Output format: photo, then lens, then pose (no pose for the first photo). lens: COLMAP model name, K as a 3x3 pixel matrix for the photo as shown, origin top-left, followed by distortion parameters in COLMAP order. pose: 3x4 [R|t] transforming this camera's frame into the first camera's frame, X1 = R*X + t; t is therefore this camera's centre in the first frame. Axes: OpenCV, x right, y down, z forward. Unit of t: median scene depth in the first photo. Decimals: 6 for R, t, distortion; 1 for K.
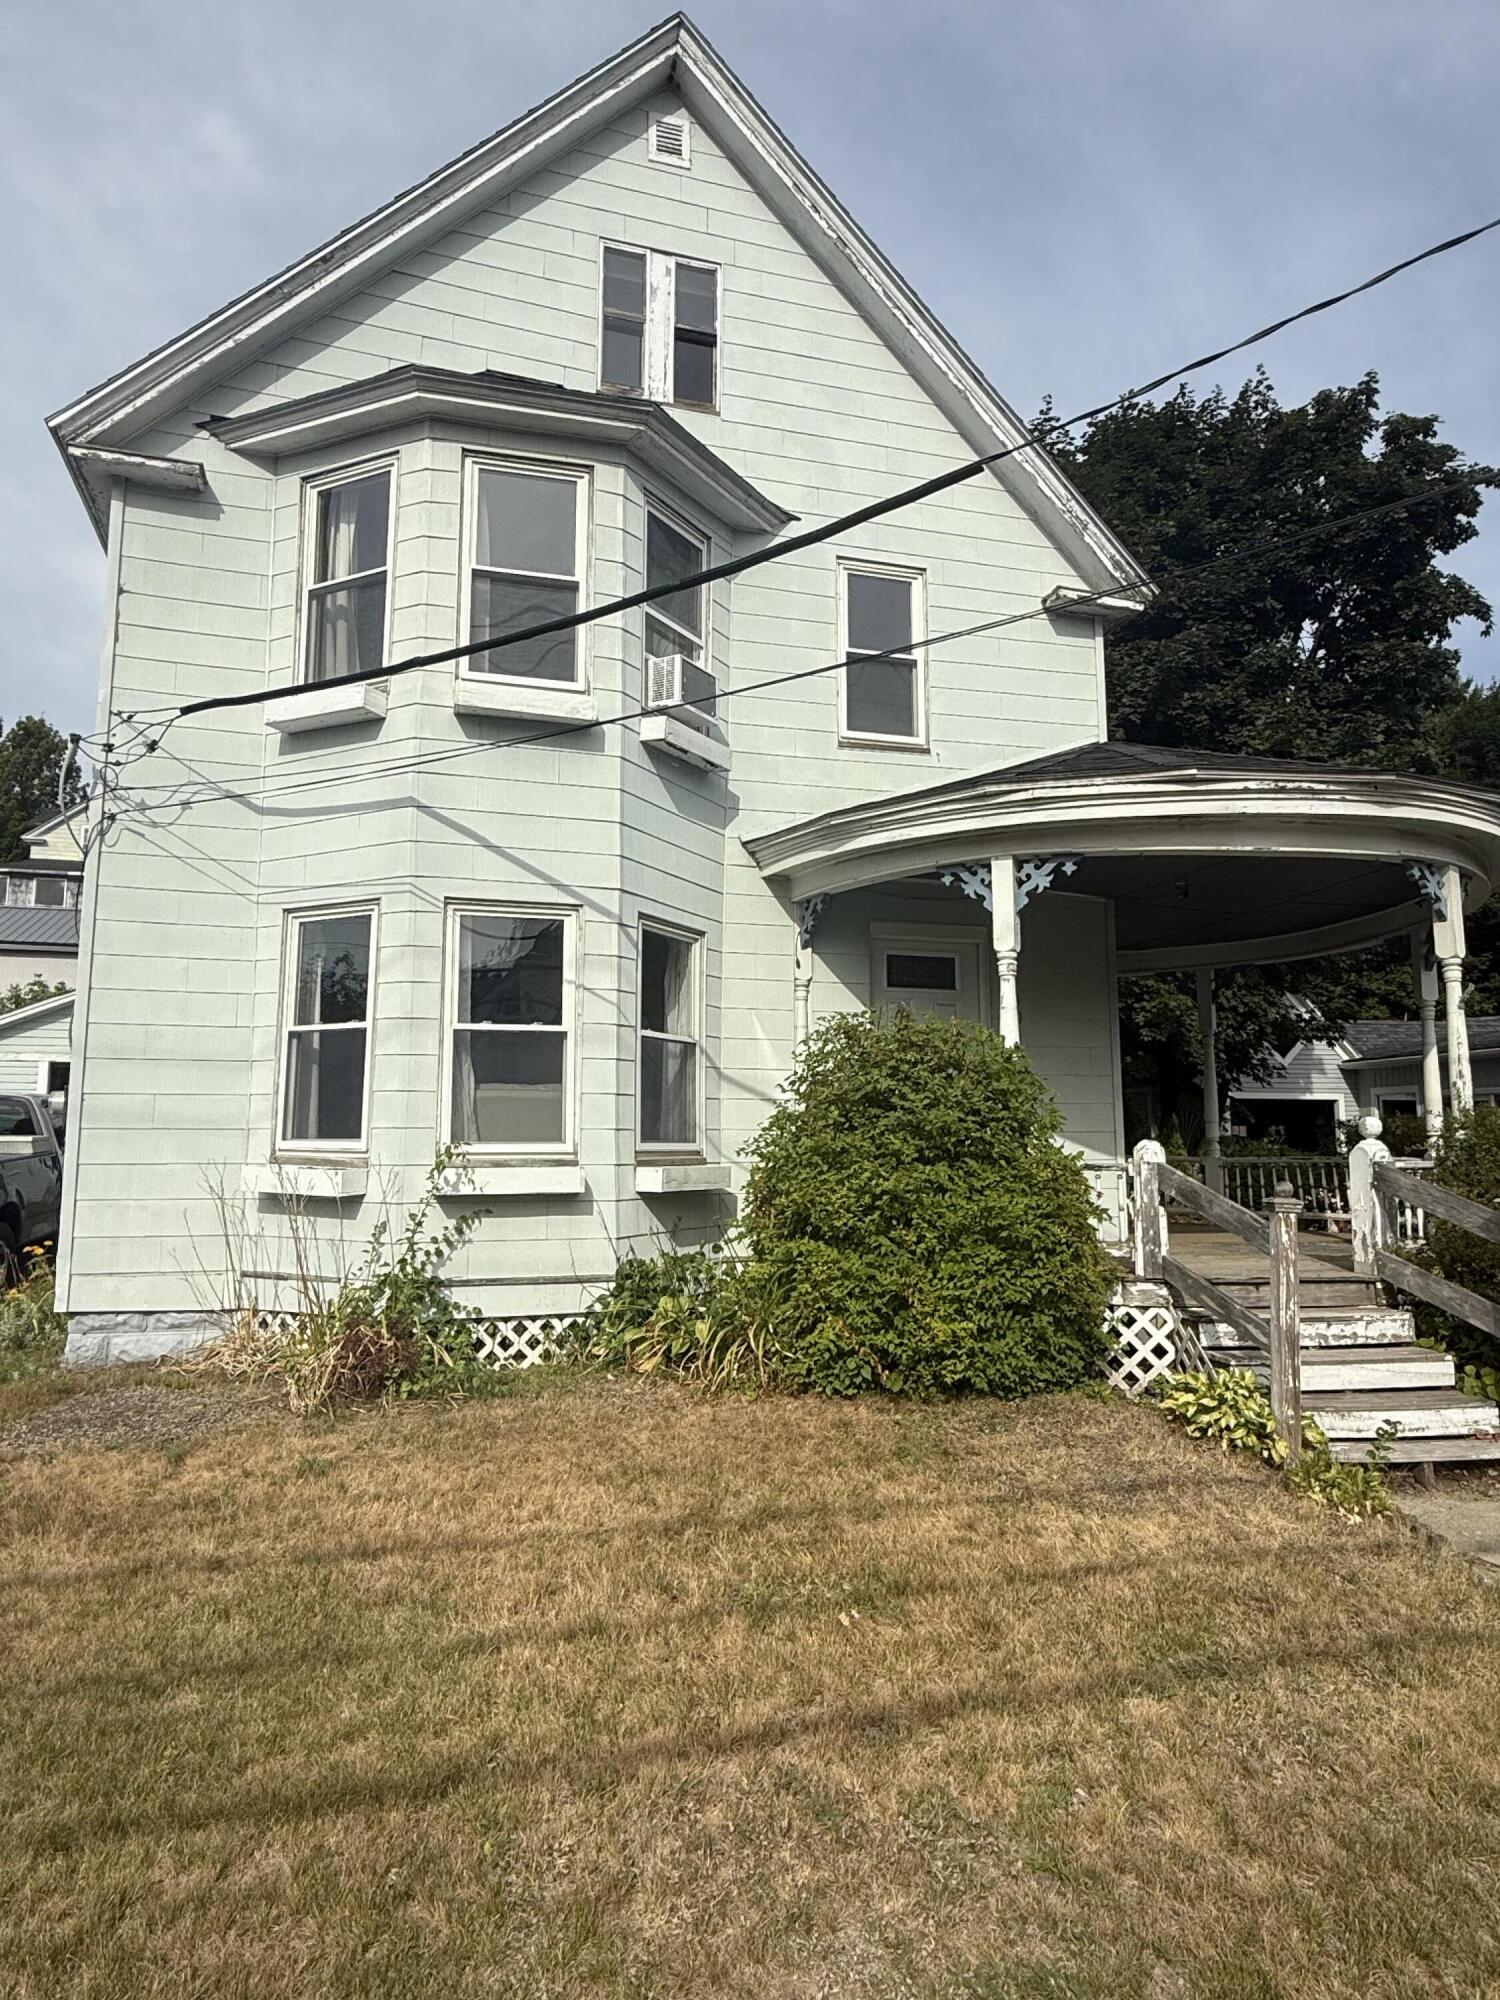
lens RADIAL K [[1218.9, 0, 752.8], [0, 1218.9, 996.7], [0, 0, 1]] dist [0.007686, -0.001394]
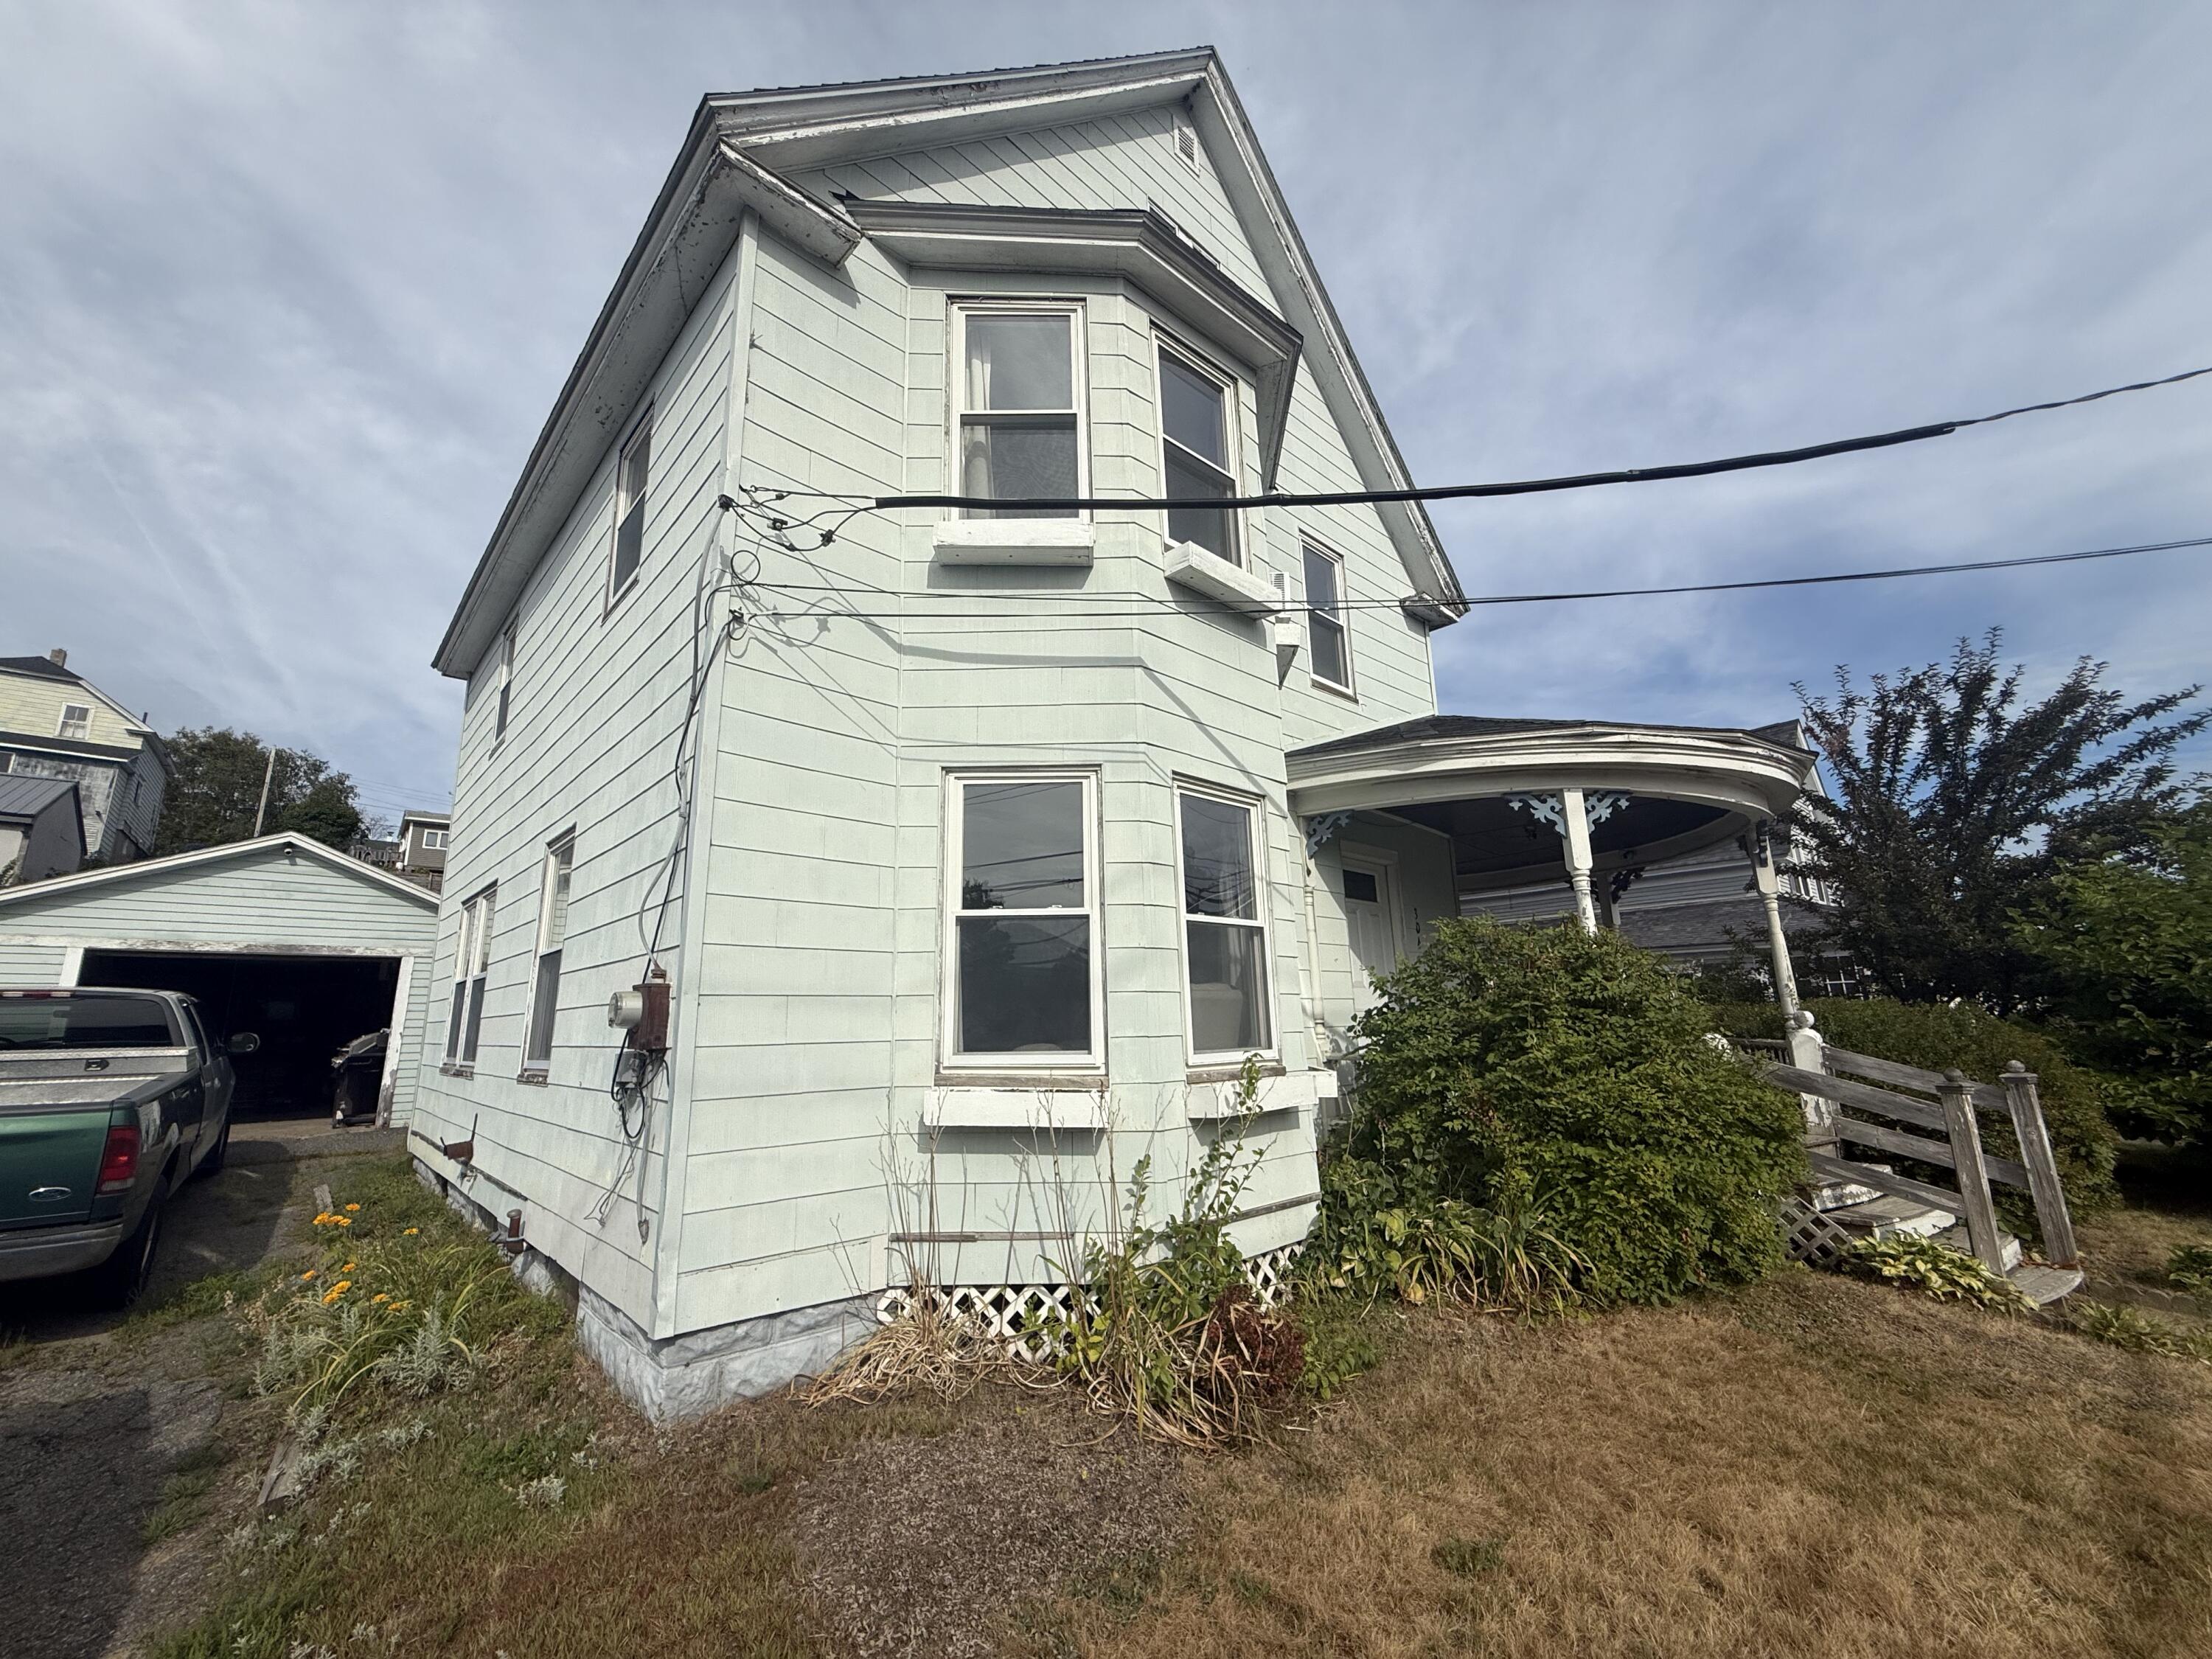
lens RADIAL K [[878.1, 0, 1095.2], [0, 878.1, 828.9], [0, 0, 1]] dist [0.001461, -0.000546]
pose [[0.895768, 0.079574, 0.437342, -0.567056], [-0.036632, 0.993715, -0.105777, 0.029403], [-0.443010, 0.078731, 0.893053, 0.445031]]
